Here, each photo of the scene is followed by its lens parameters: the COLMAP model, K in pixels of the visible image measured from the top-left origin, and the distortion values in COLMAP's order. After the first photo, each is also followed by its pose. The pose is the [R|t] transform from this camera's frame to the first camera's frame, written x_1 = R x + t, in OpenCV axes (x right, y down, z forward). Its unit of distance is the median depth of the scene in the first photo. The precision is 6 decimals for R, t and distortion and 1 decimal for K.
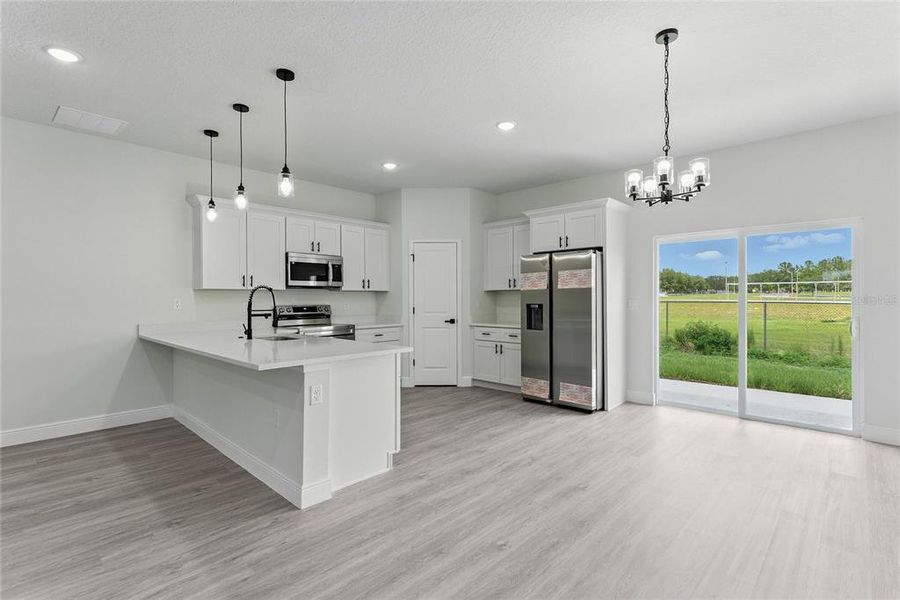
lens RADIAL K [[421.0, 0, 450.0], [0, 421.0, 300.0], [0, 0, 1]] dist [-0.001181, -0.000597]
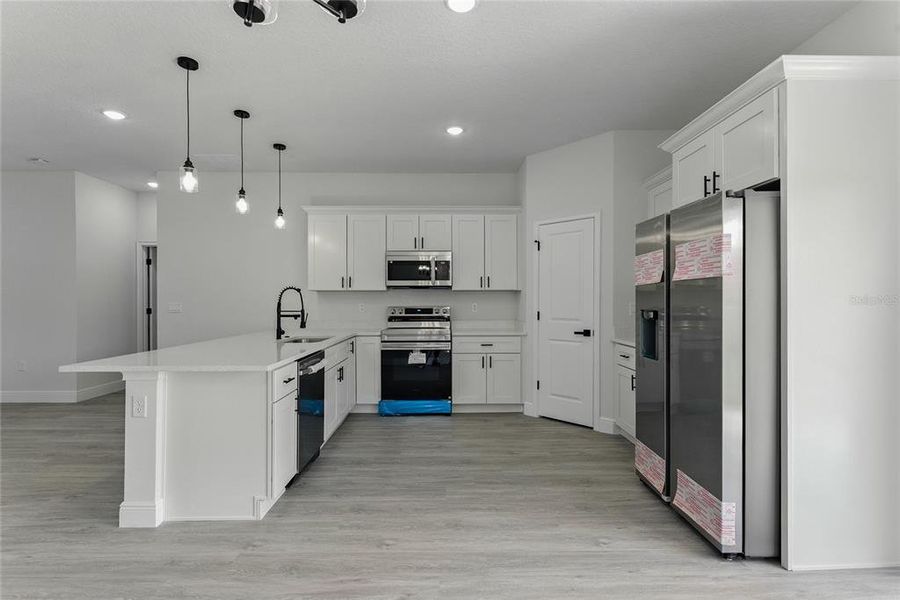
lens RADIAL K [[421.0, 0, 450.0], [0, 421.0, 300.0], [0, 0, 1]] dist [-0.001181, -0.000597]
pose [[0.702126, 0.002992, -0.712047, 0.438560], [-0.005241, 0.999986, -0.000966, -0.002067], [0.712034, 0.004410, 0.702131, 0.469246]]
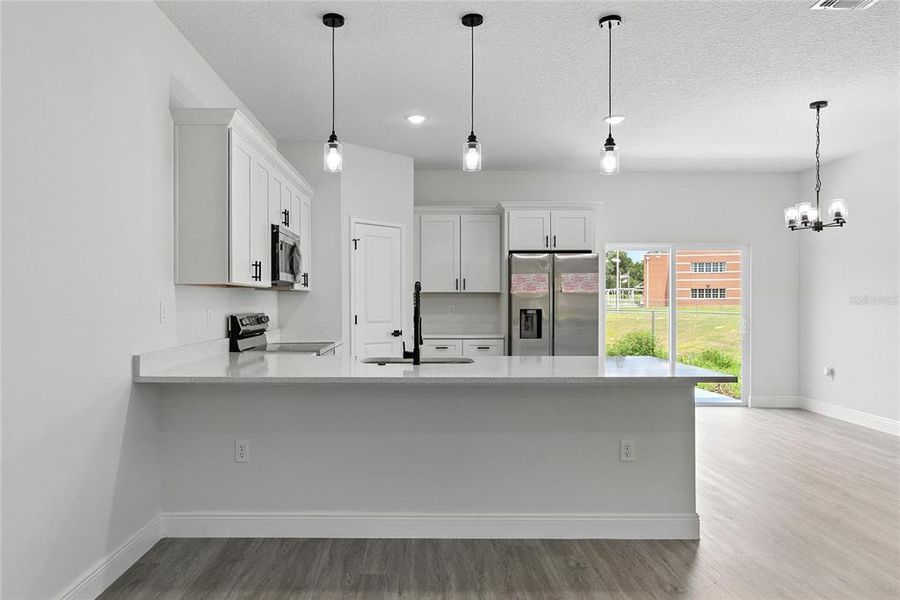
lens RADIAL K [[602.4, 0, 423.4], [0, 602.4, 298.3], [0, 0, 1]] dist [-0.001242, 0.001144]
pose [[0.726880, 0.009320, 0.686701, -0.895038], [-0.000385, 0.999913, -0.013164, 0.003274], [-0.686764, 0.009304, 0.726821, 0.256404]]
